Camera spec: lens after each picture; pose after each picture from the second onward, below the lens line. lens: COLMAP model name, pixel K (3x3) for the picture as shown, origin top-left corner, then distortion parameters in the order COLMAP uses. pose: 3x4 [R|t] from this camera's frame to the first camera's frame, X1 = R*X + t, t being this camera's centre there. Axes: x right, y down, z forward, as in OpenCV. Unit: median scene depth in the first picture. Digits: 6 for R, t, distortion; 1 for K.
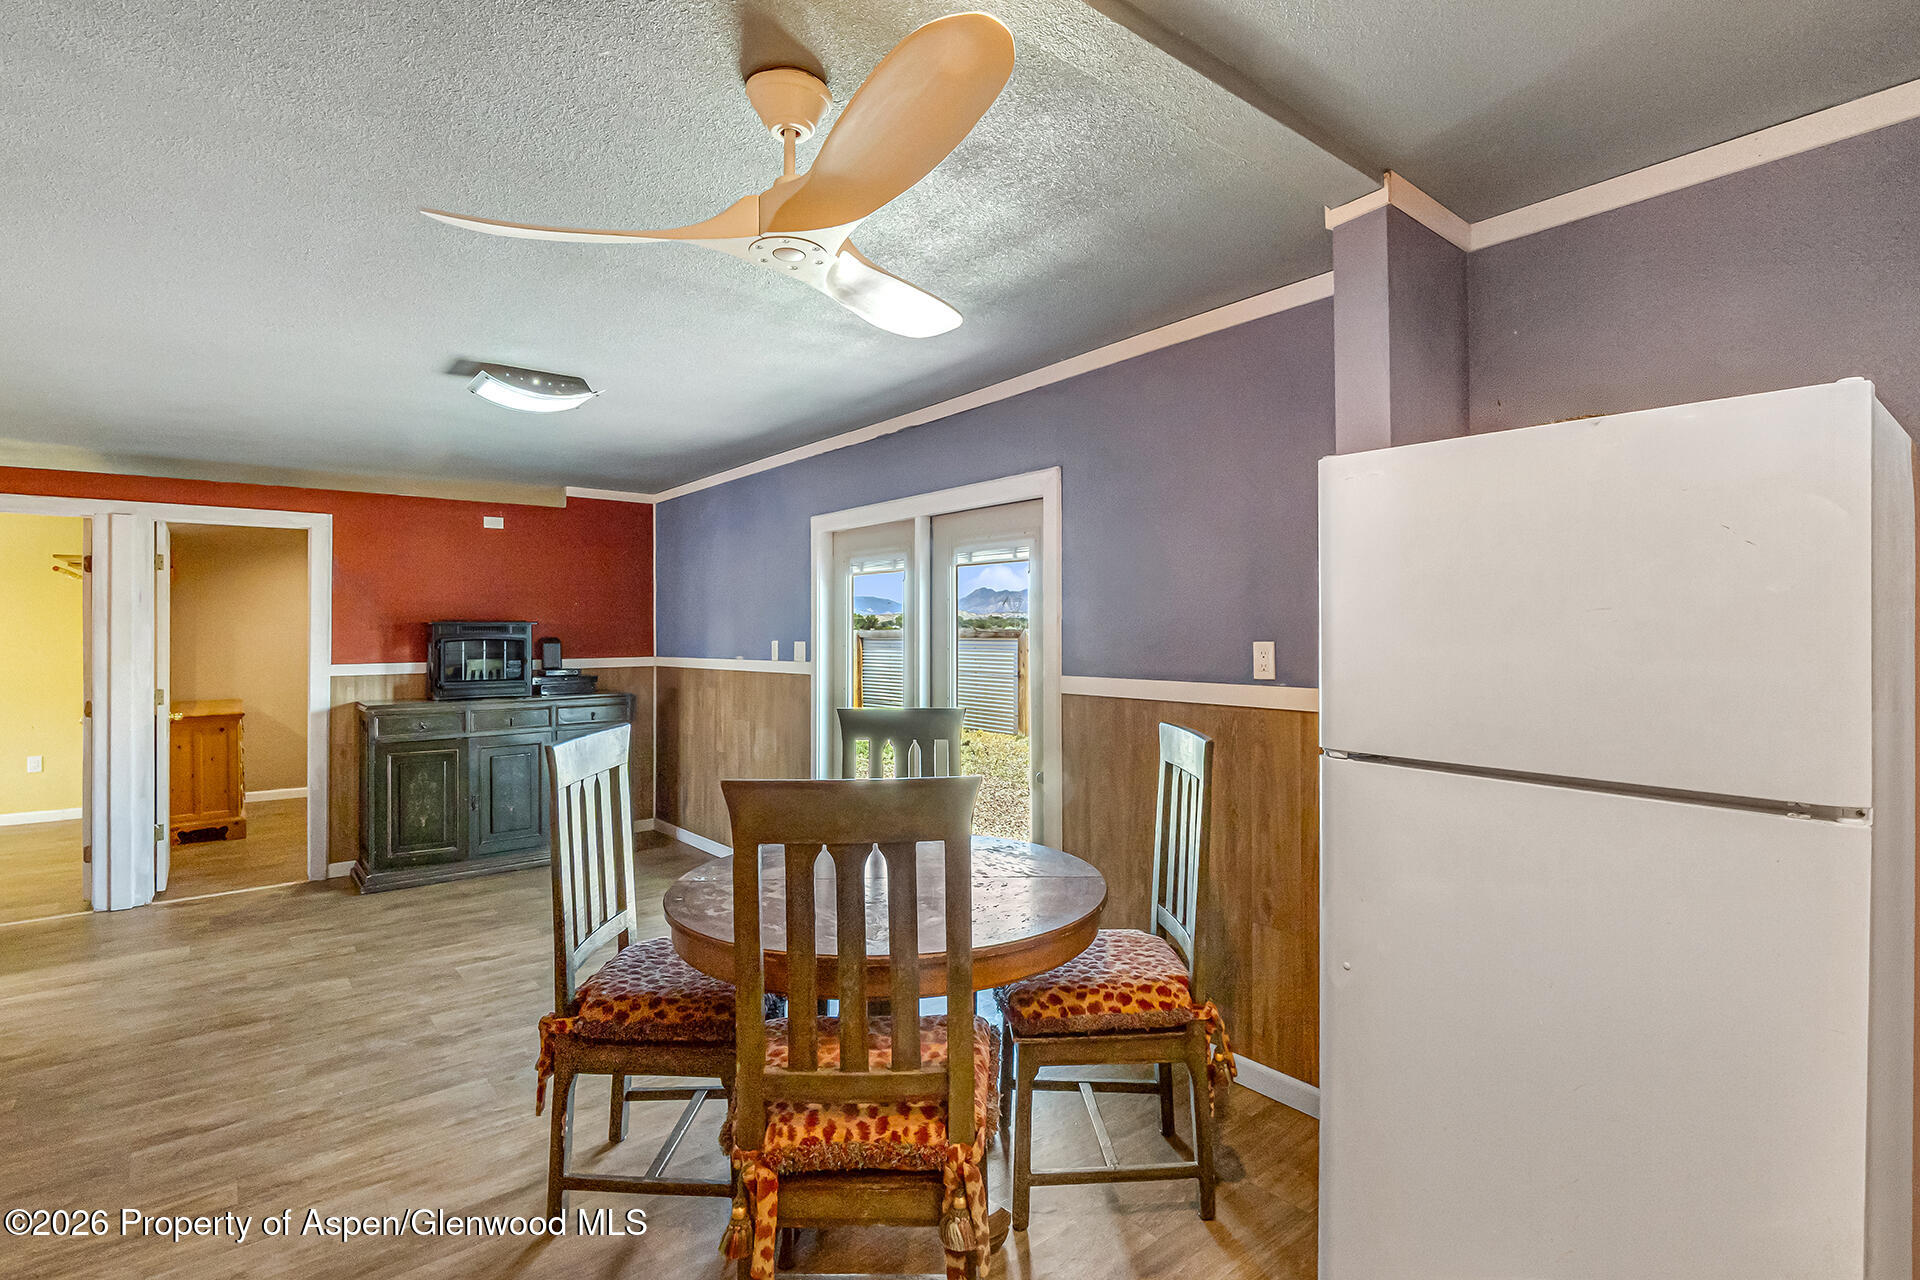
lens RADIAL K [[914.6, 0, 962.9], [0, 914.6, 629.7], [0, 0, 1]] dist [0.000940, -0.012315]
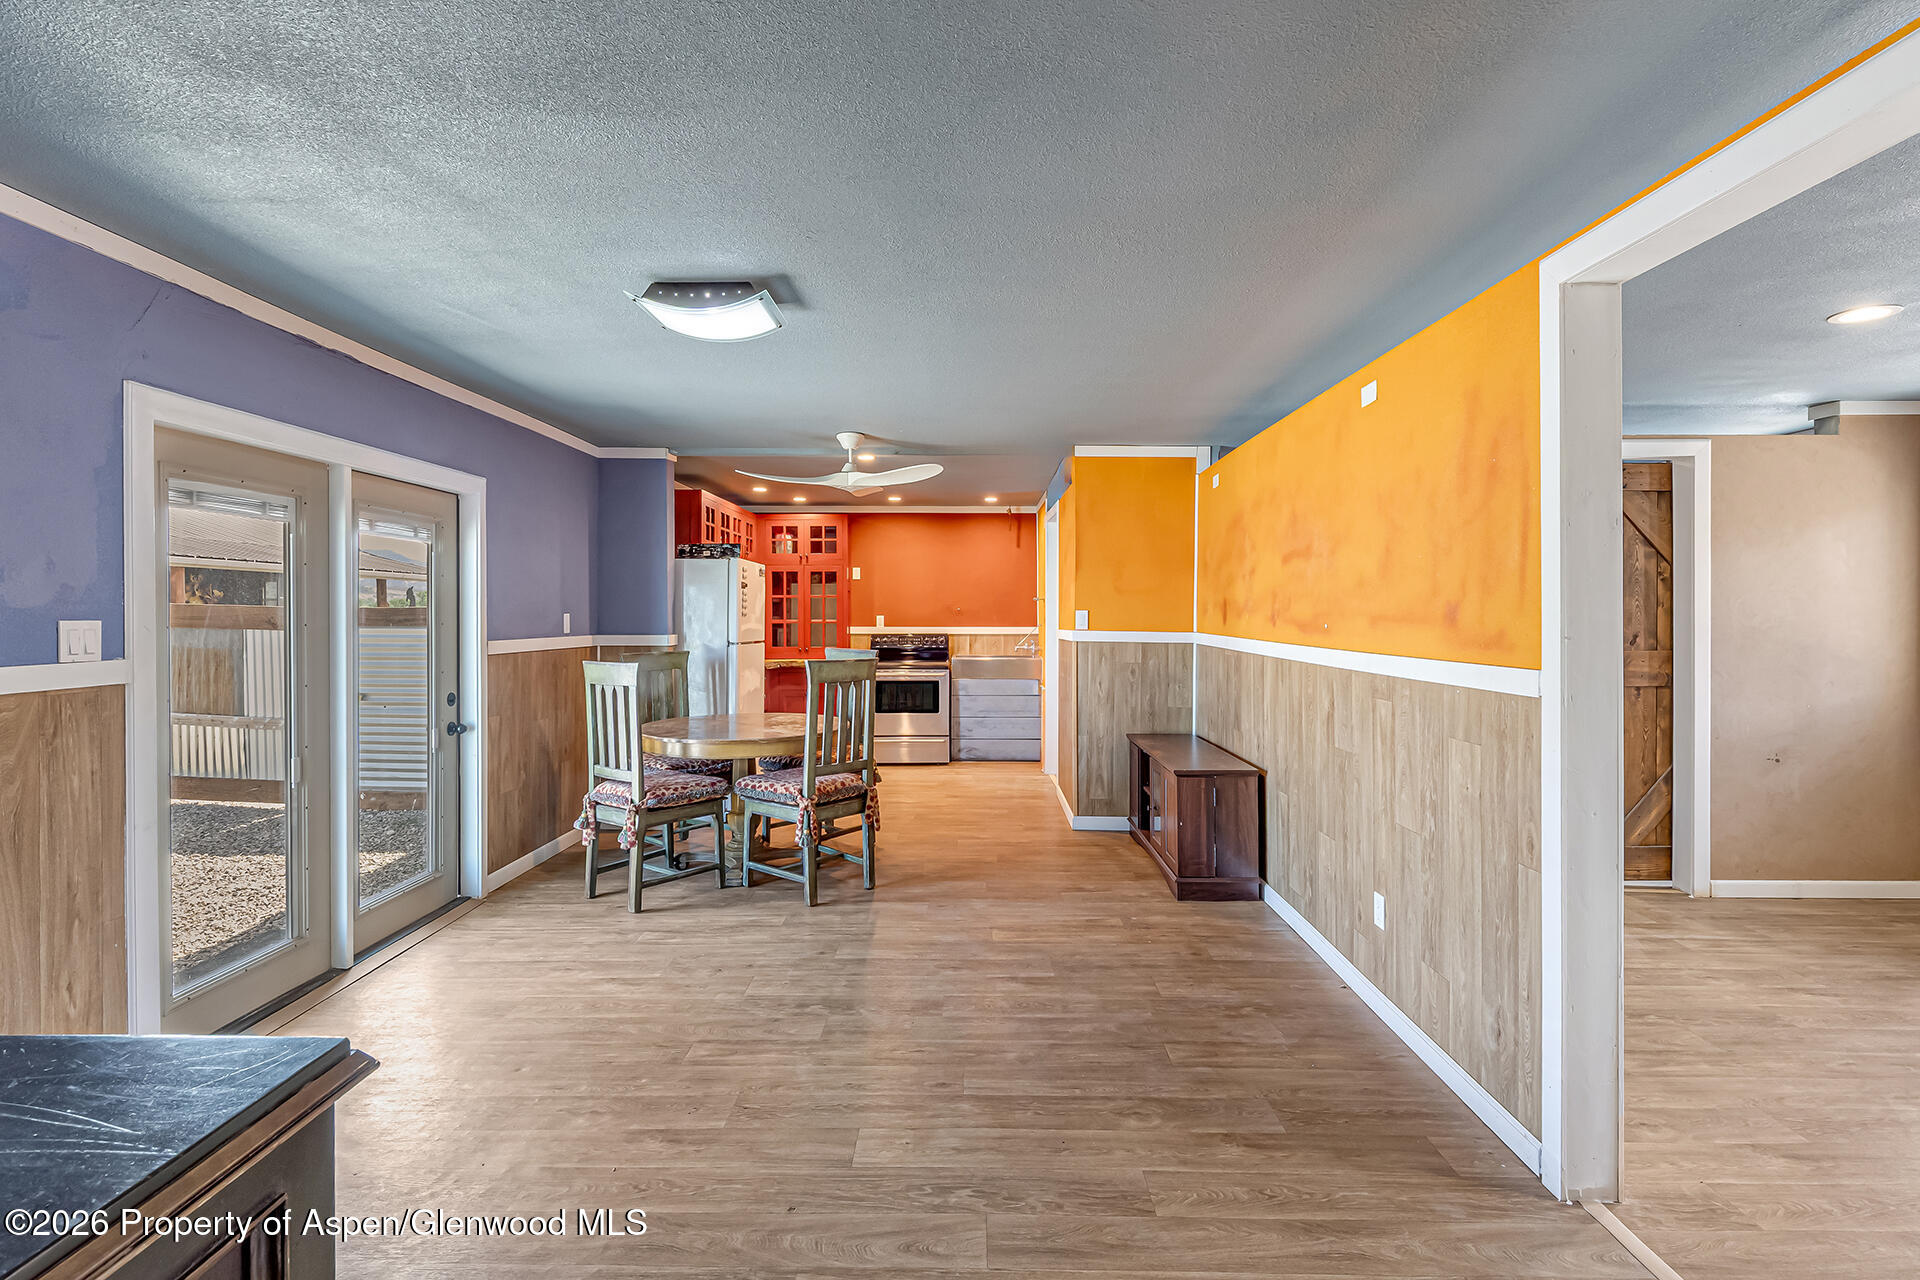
lens RADIAL K [[889.1, 0, 960.0], [0, 889.1, 640.0], [0, 0, 1]] dist [0.002522, -0.000590]
pose [[-0.764491, -0.012266, 0.644518, -0.746615], [0.004480, 0.999694, 0.024340, 0.012243], [-0.644619, 0.021495, -0.764202, 0.942625]]
